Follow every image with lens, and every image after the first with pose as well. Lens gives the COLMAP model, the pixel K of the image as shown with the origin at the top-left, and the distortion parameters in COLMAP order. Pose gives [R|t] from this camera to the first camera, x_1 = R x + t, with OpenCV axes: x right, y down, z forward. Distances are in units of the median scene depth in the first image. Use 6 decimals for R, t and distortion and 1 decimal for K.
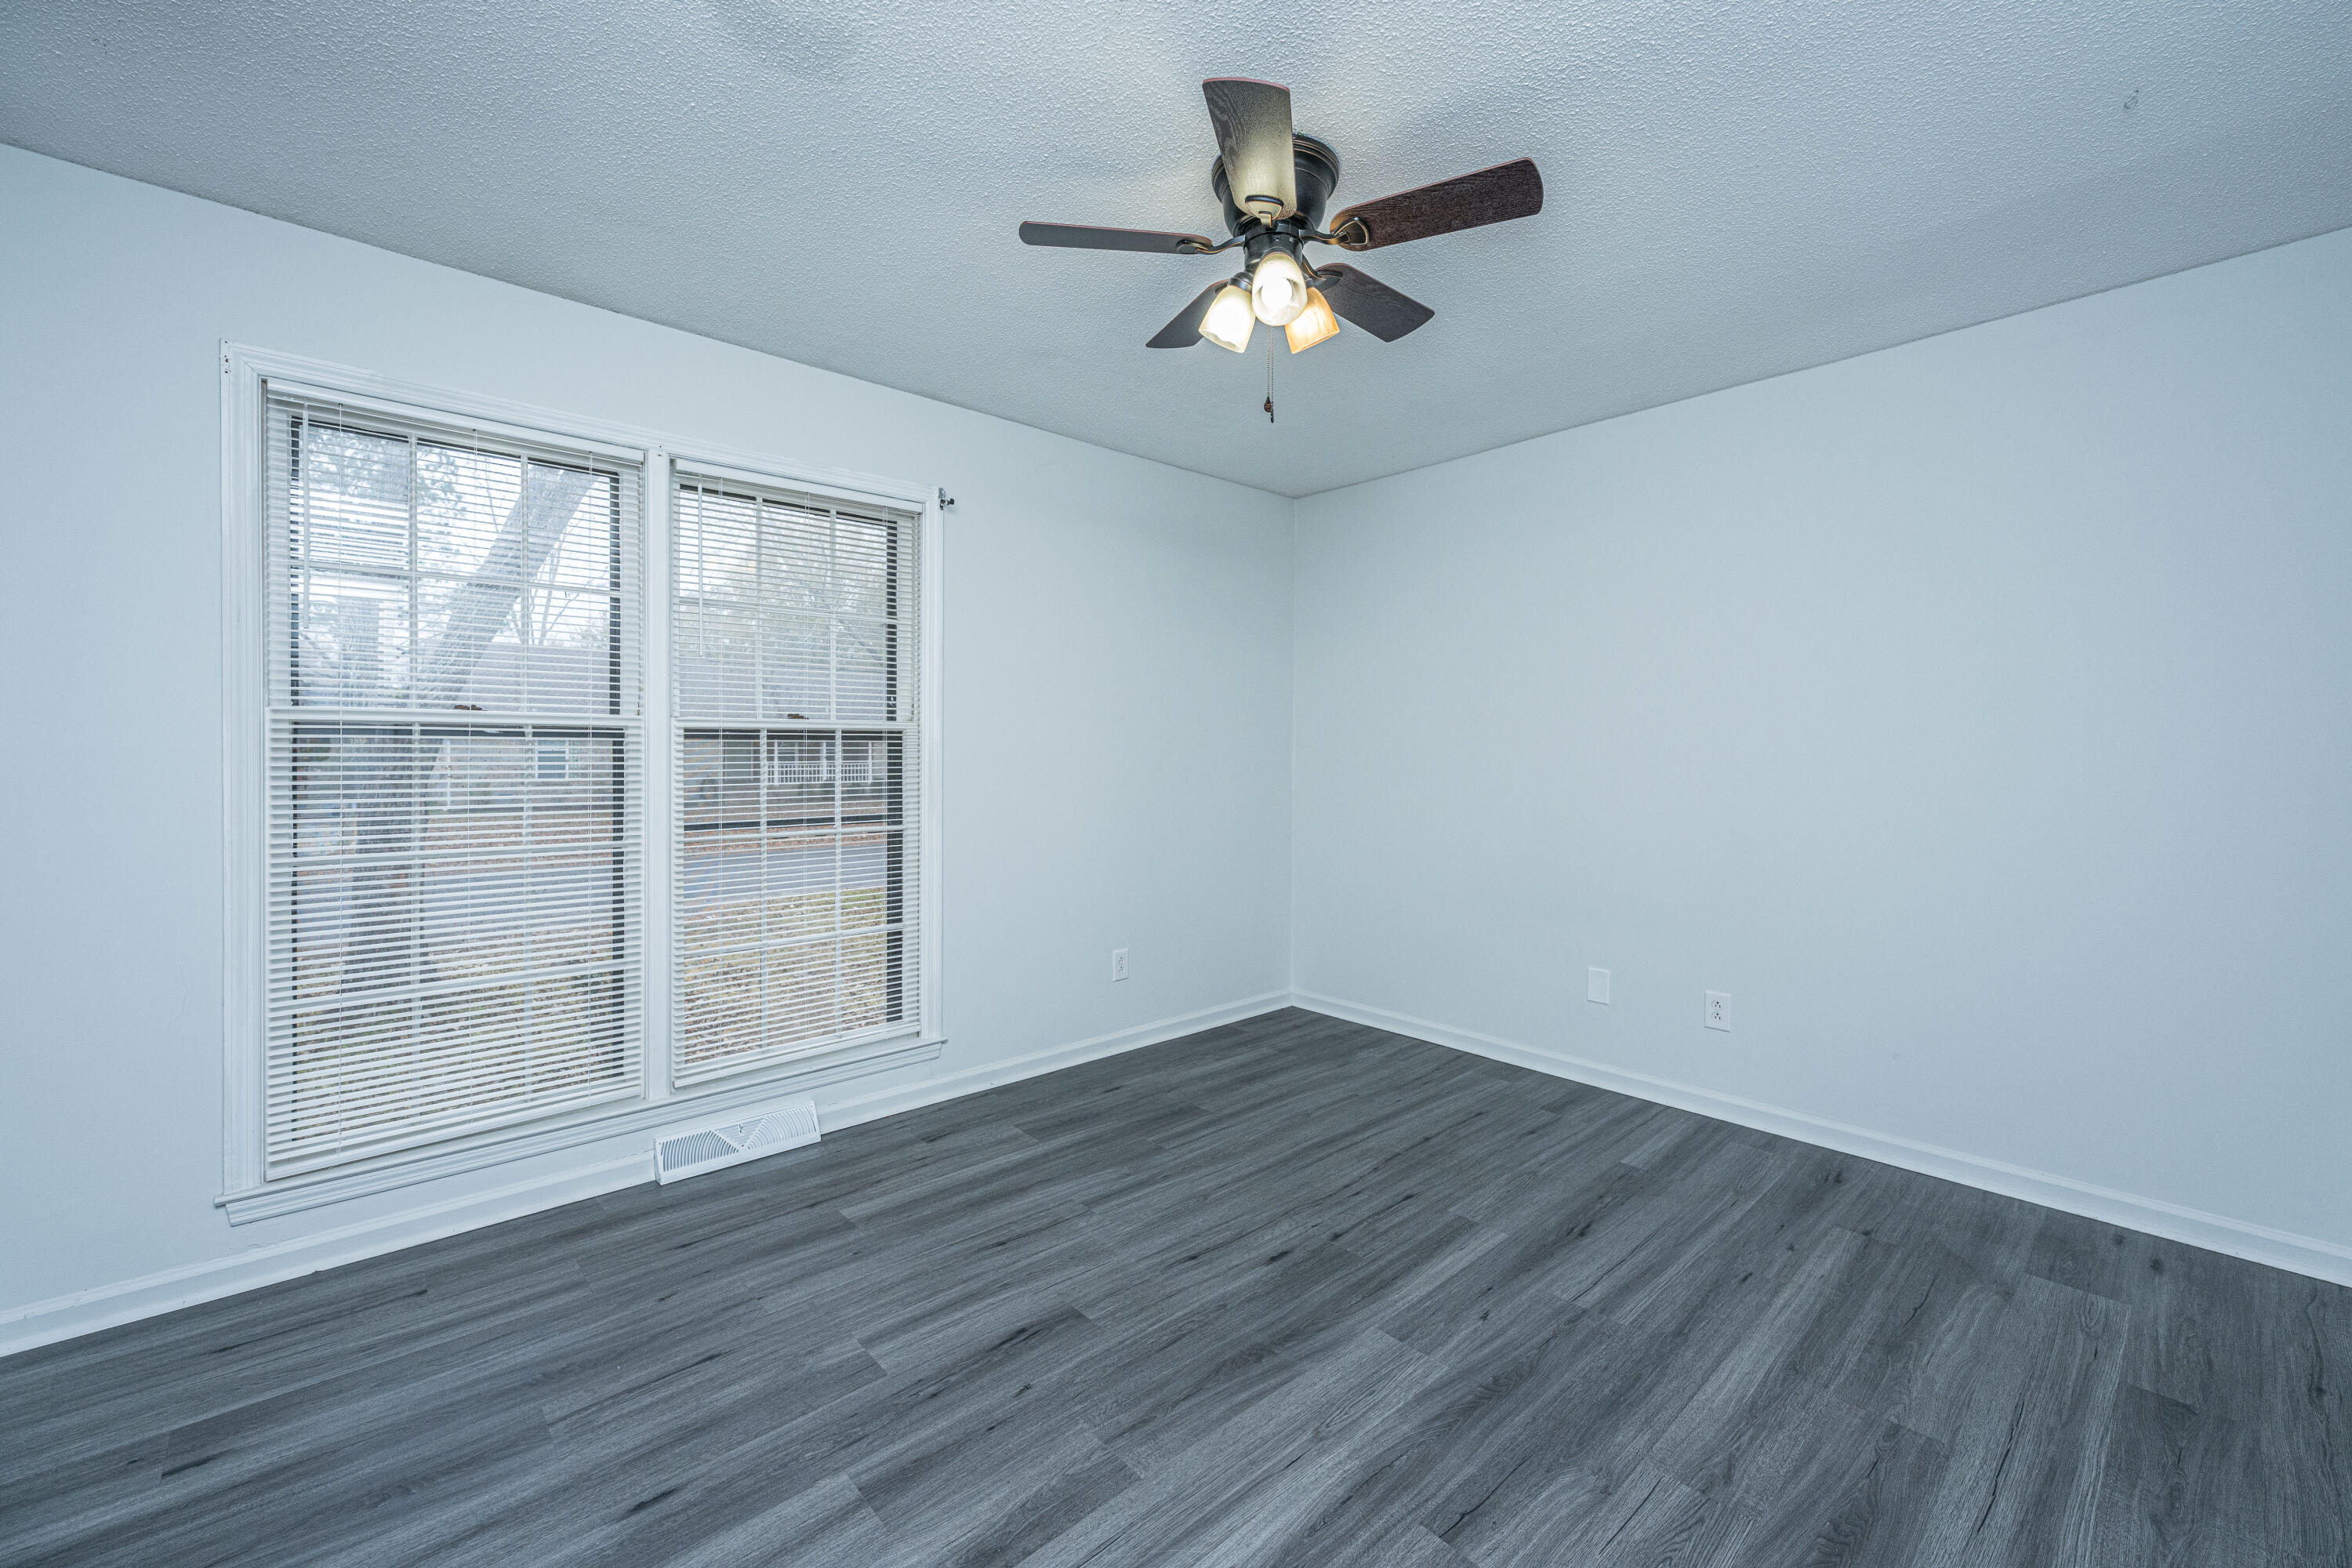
lens RADIAL K [[953.4, 0, 1175.1], [0, 953.4, 763.0], [0, 0, 1]] dist [0.001029, 0.000129]
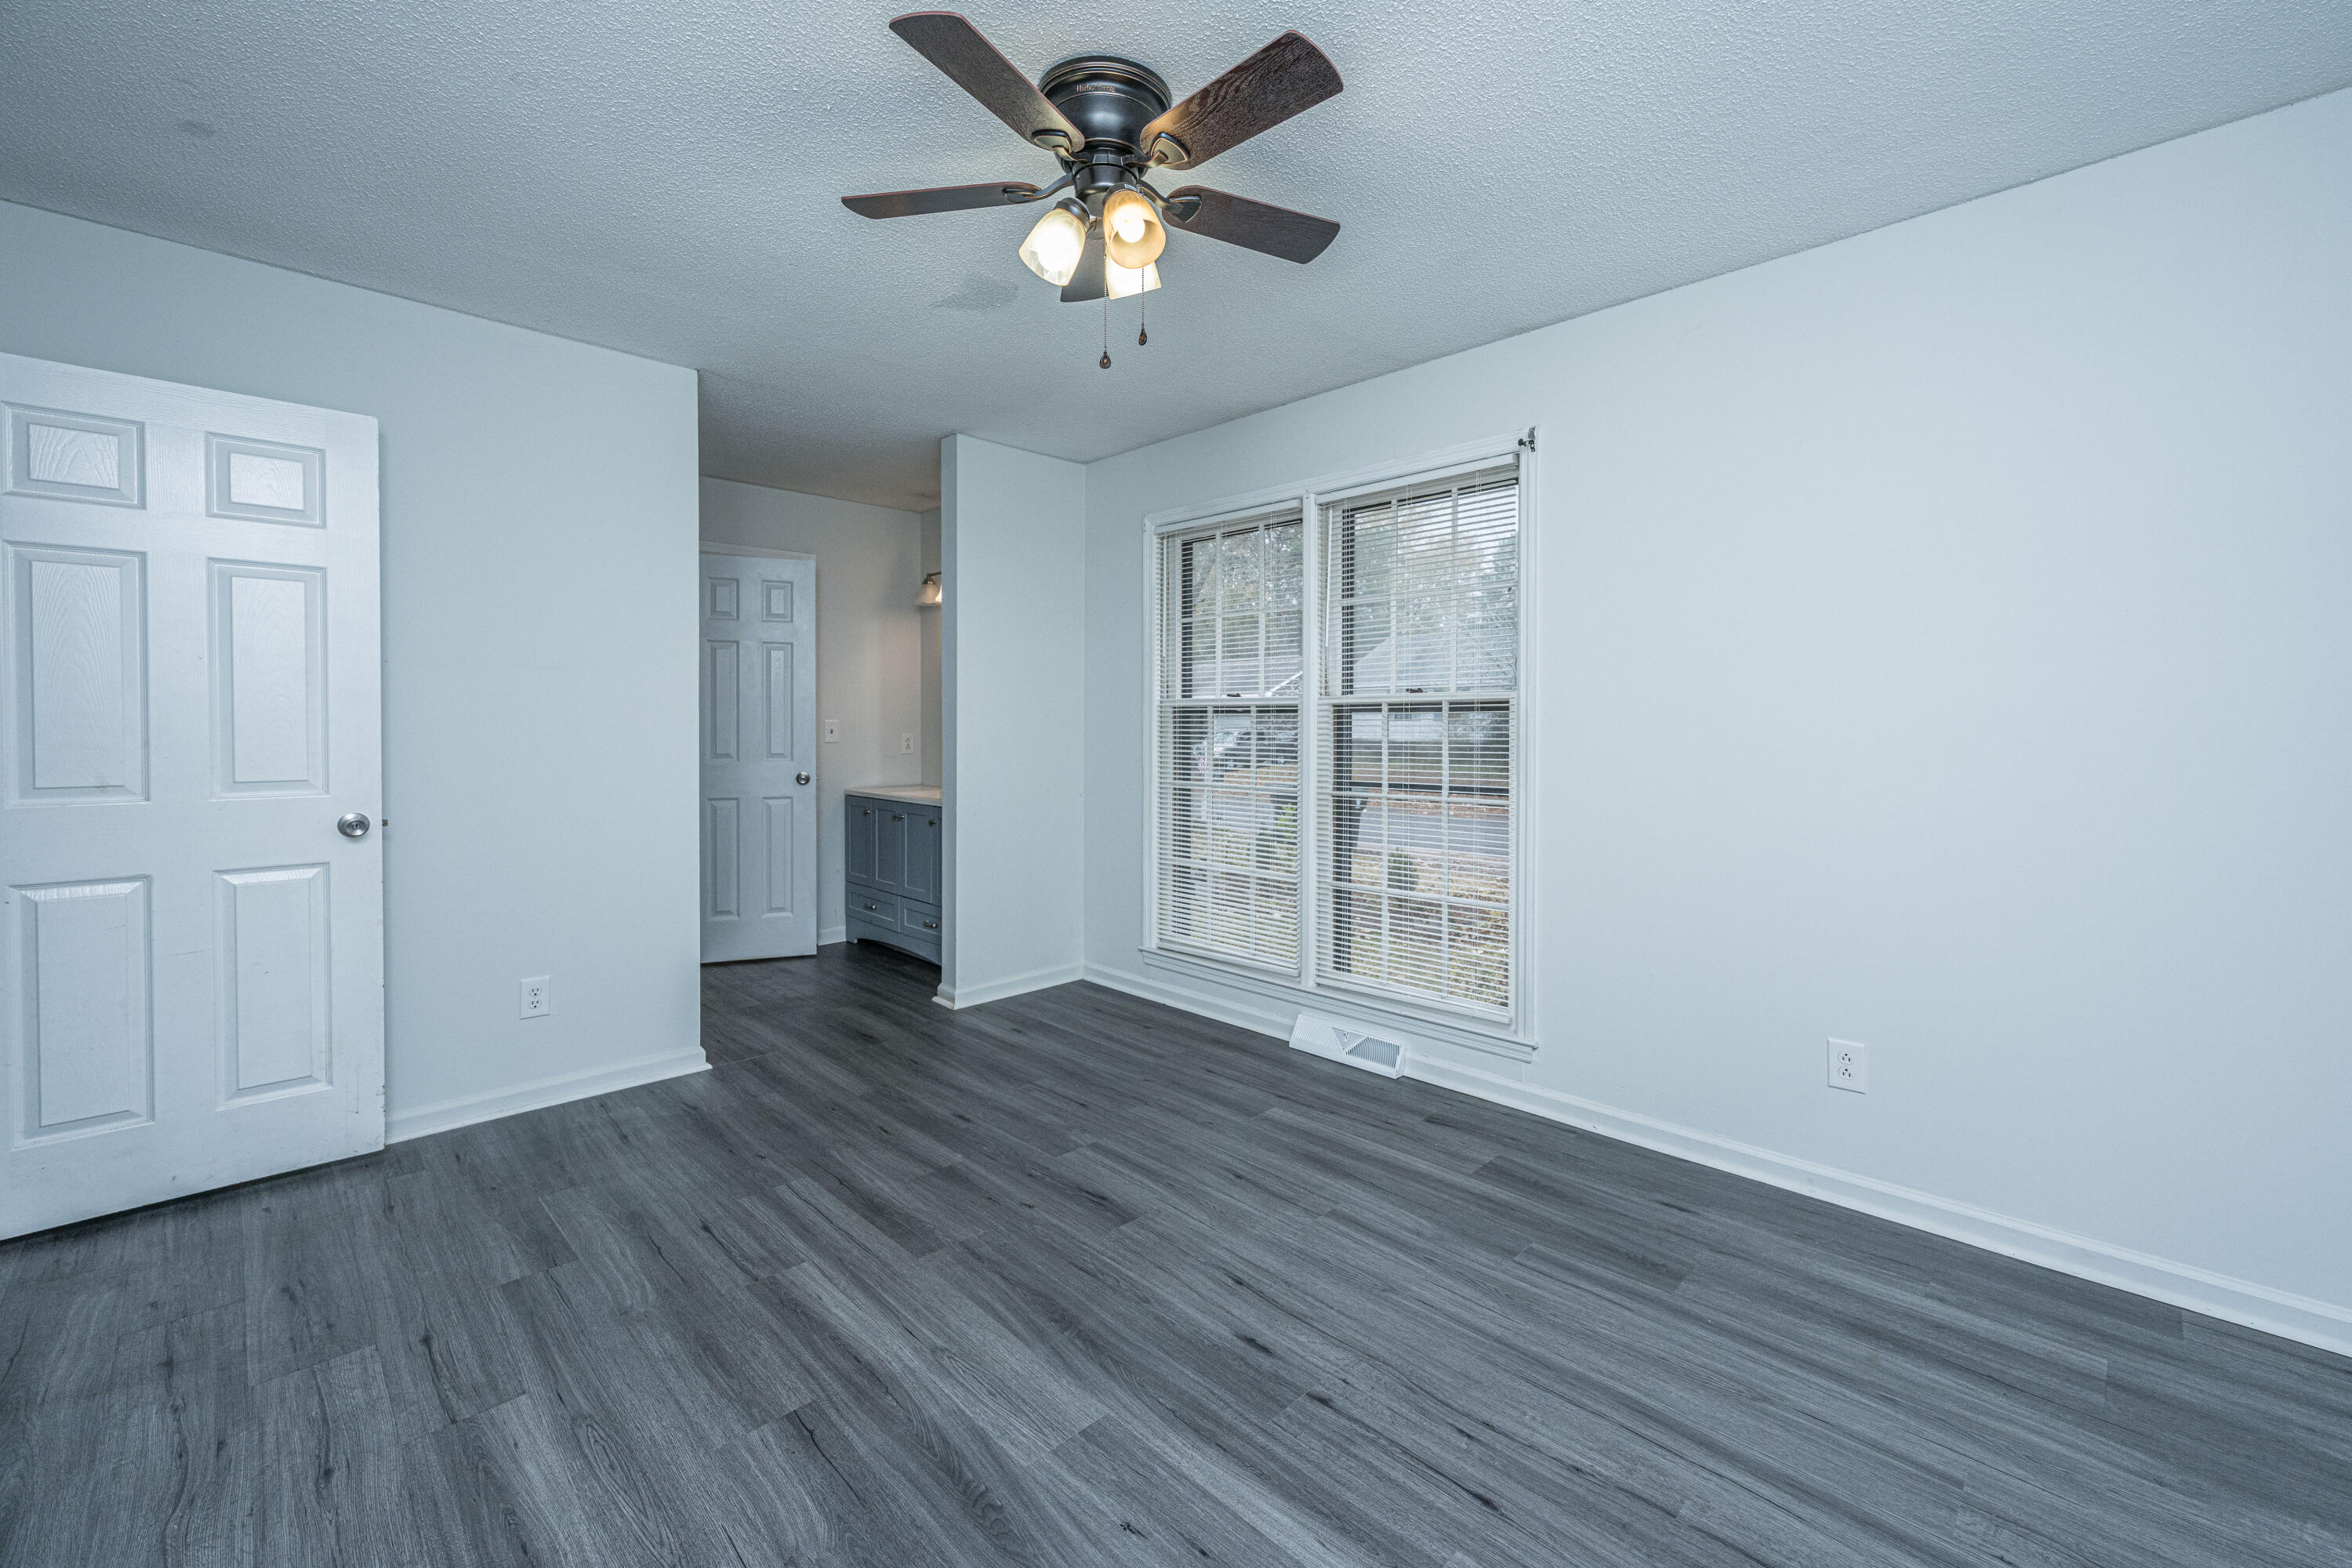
lens RADIAL K [[953.4, 0, 1165.7], [0, 953.4, 740.7], [0, 0, 1]] dist [0.001029, 0.000129]
pose [[0.039991, 0.014426, -0.999096, 0.853219], [-0.012807, 0.999821, 0.013924, -0.003433], [0.999118, 0.012239, 0.040169, 0.834797]]
